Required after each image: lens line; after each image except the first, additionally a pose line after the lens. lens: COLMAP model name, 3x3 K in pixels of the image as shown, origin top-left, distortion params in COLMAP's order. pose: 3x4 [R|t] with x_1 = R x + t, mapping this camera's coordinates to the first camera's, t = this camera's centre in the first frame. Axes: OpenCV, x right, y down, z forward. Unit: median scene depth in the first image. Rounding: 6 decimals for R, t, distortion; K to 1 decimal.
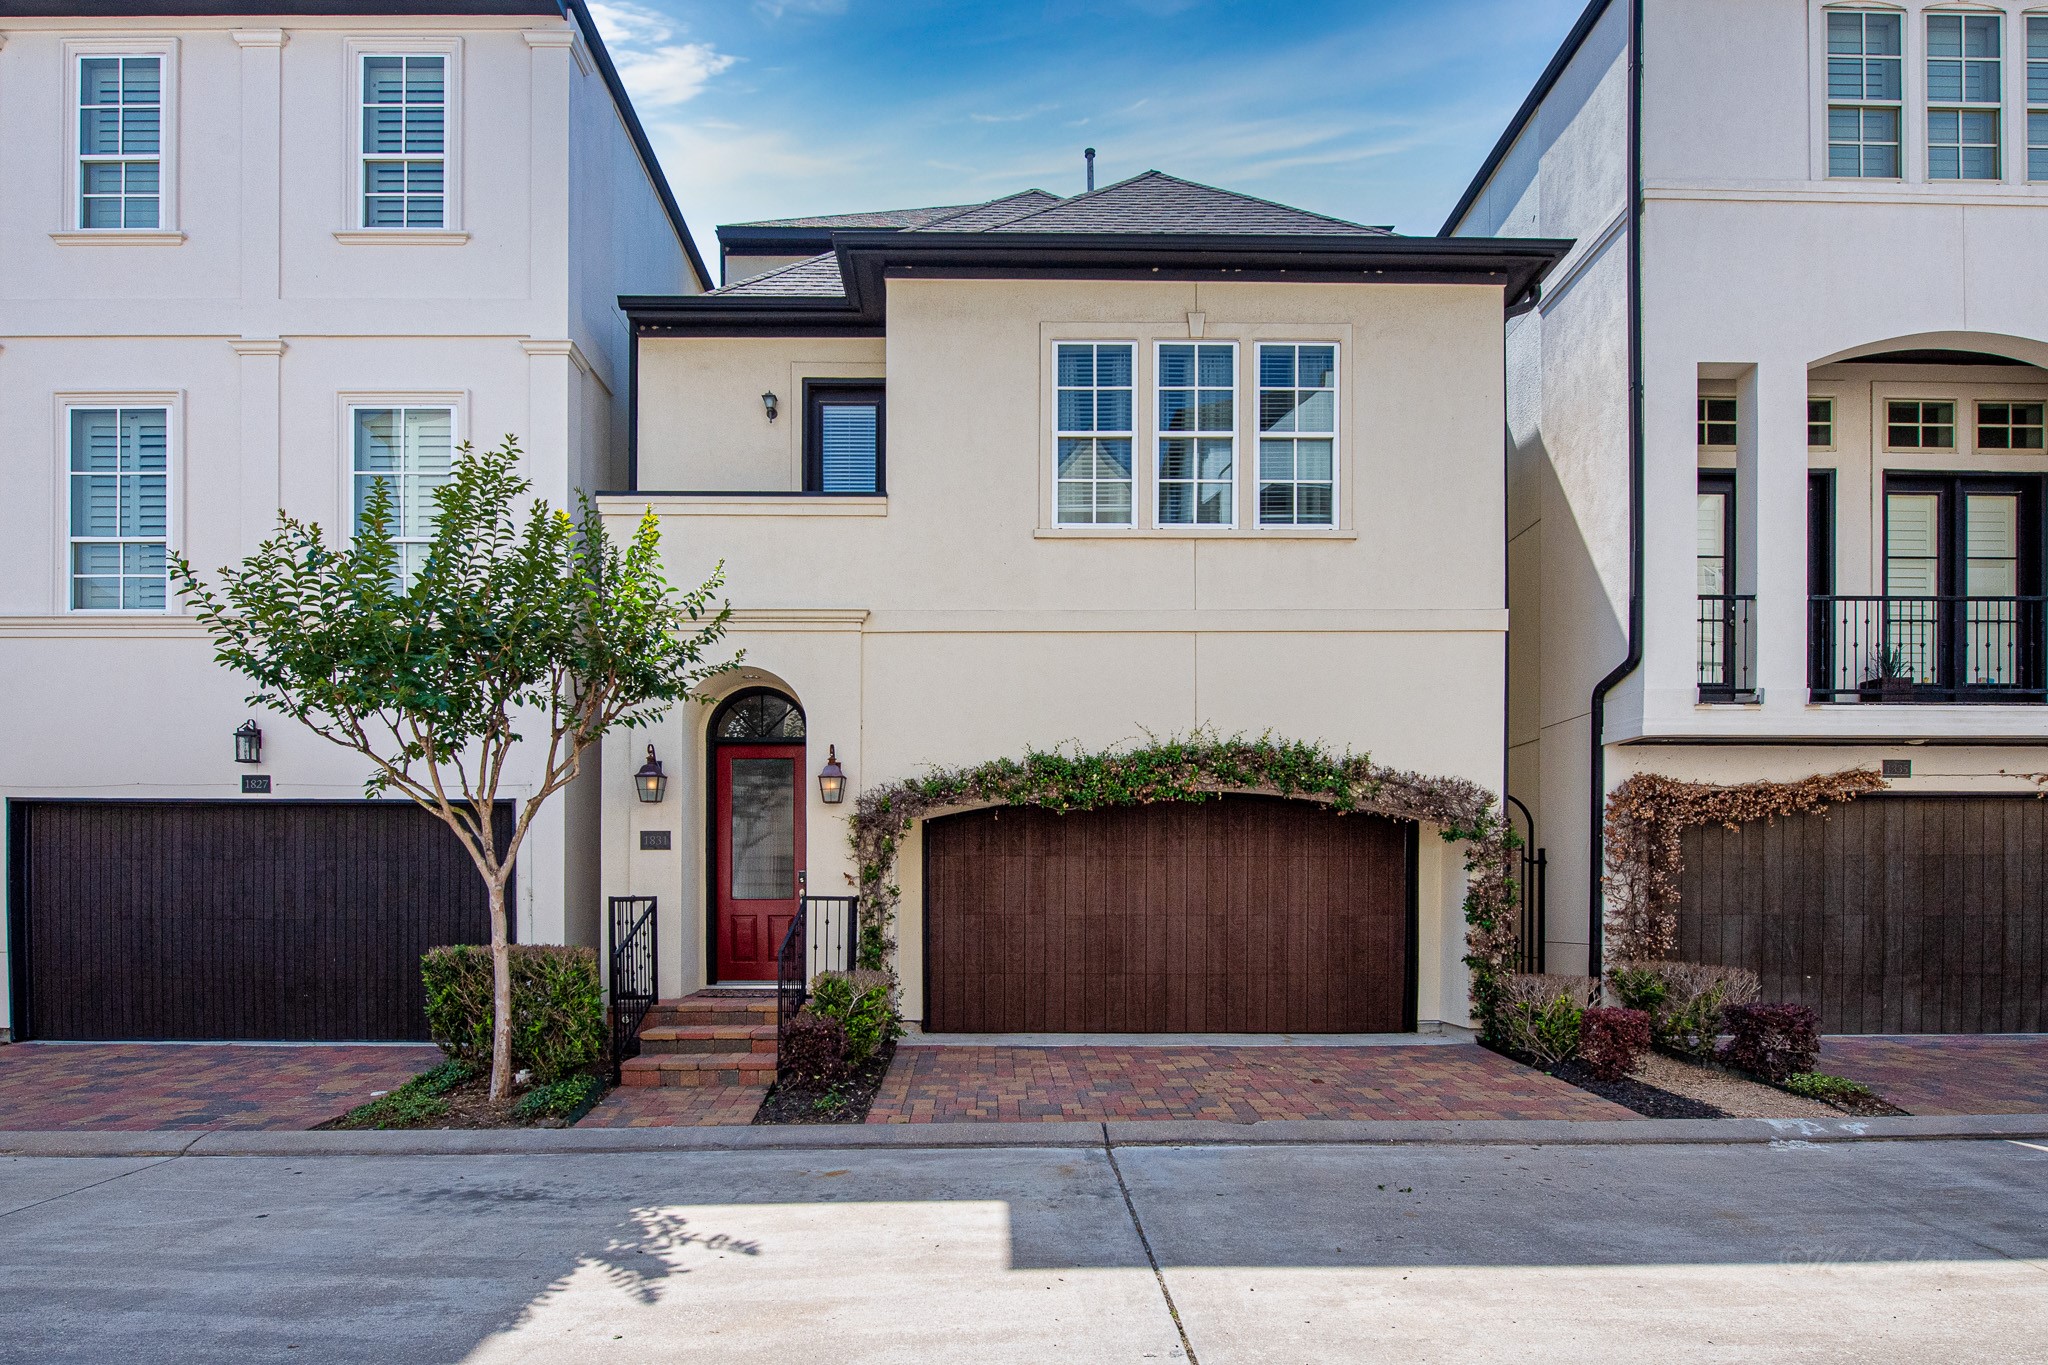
lens RADIAL K [[976.6, 0, 1018.8], [0, 976.6, 708.0], [0, 0, 1]] dist [-0.004205, -0.001131]
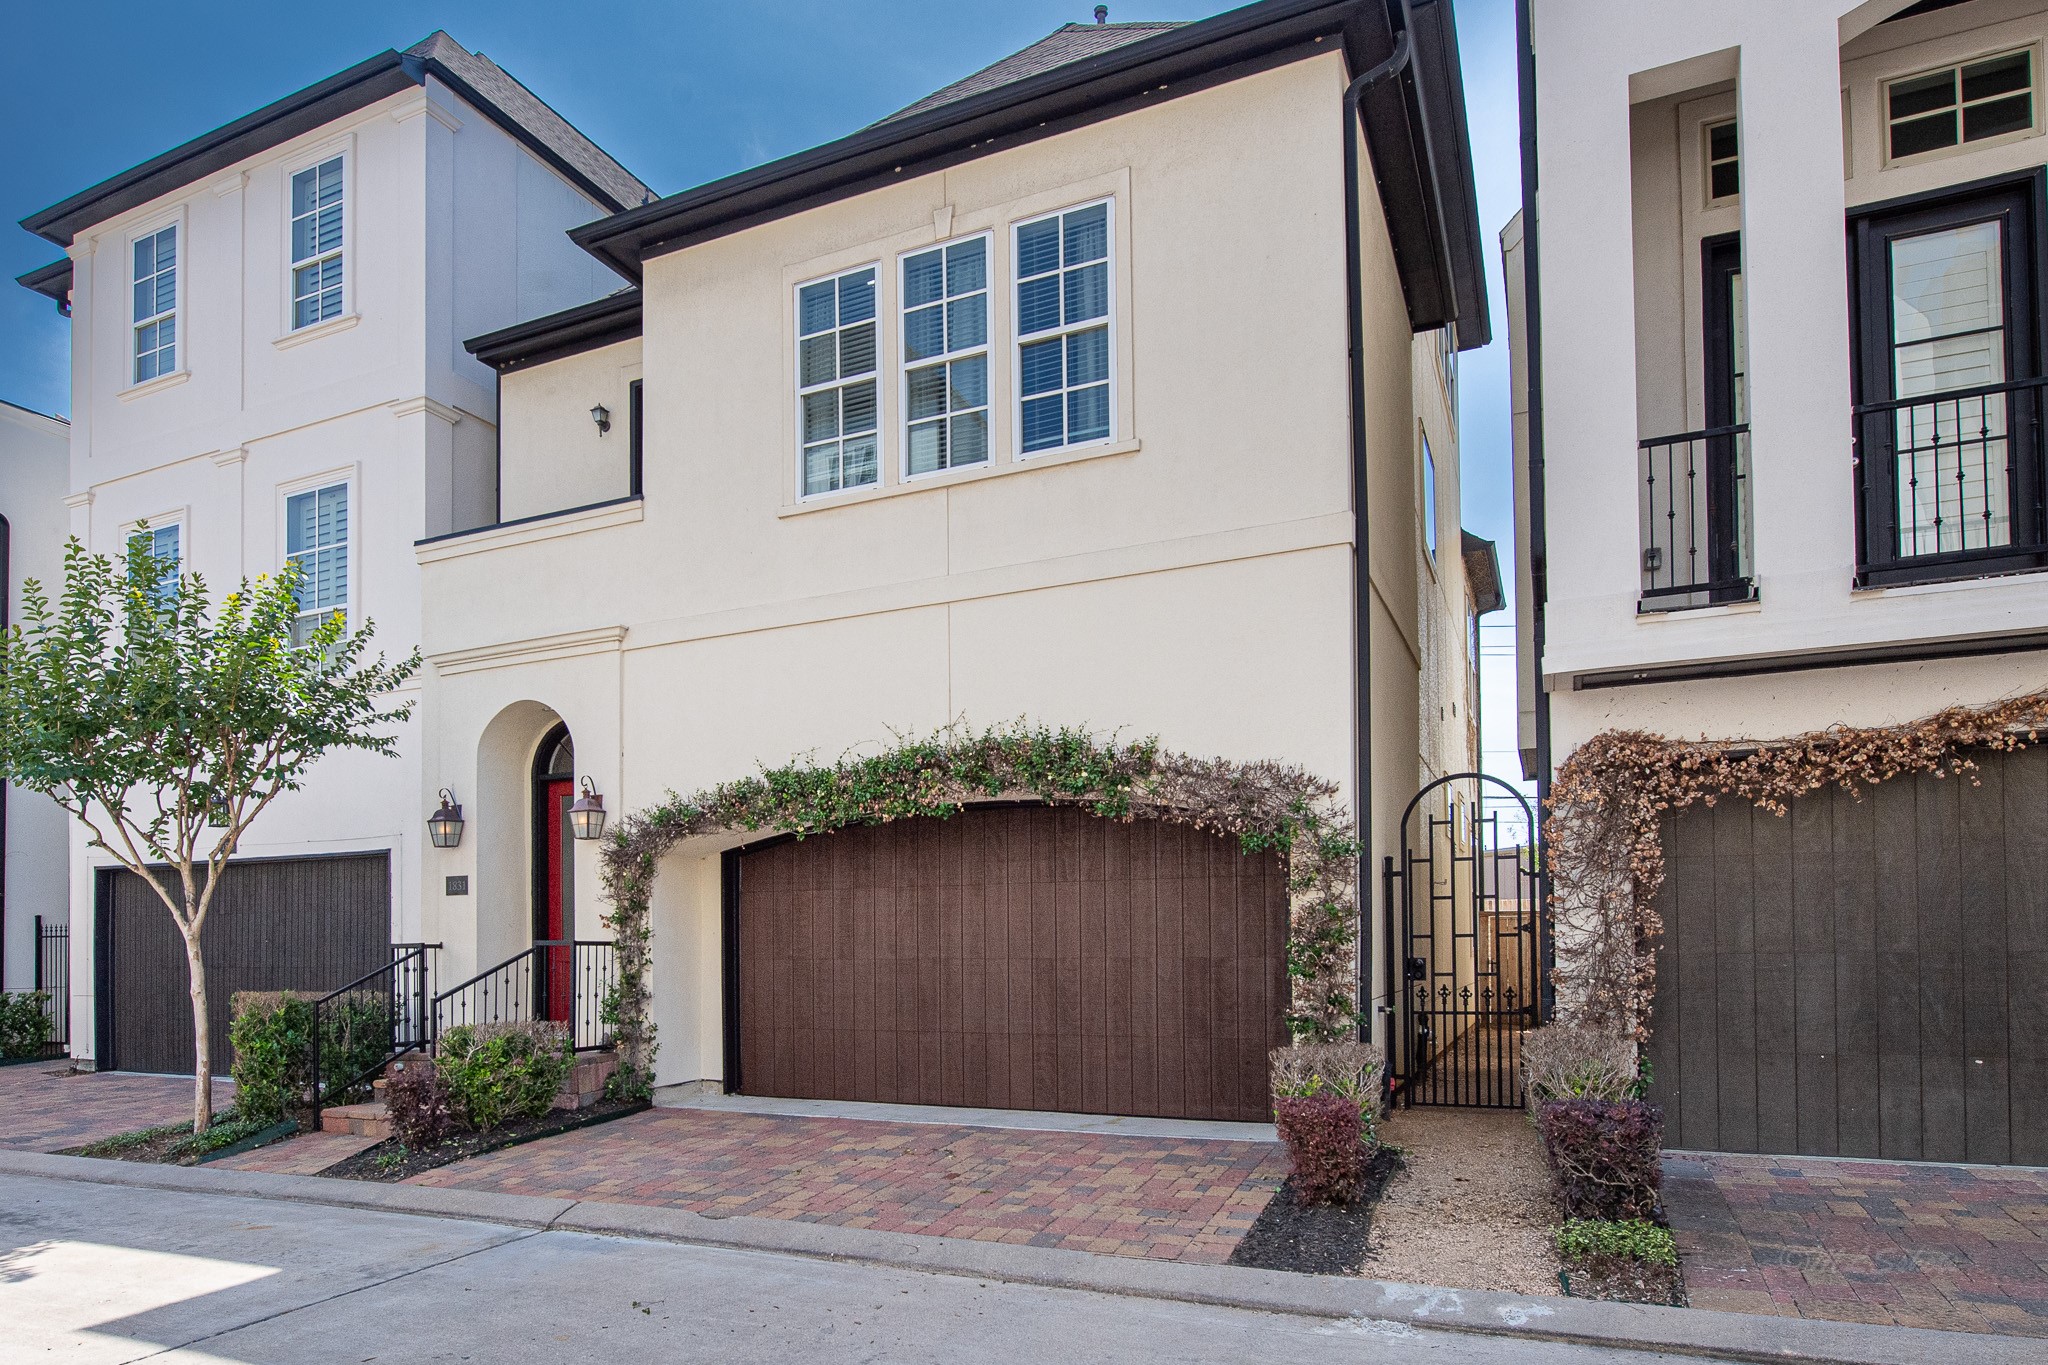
lens RADIAL K [[1178.5, 0, 1024.0], [0, 1178.5, 682.5], [0, 0, 1]] dist [-0.001605, -0.000373]
pose [[0.906191, -0.101794, -0.410433, 0.615001], [0.093931, 0.994801, -0.039338, 0.030108], [0.412303, -0.002905, 0.911042, 0.142963]]
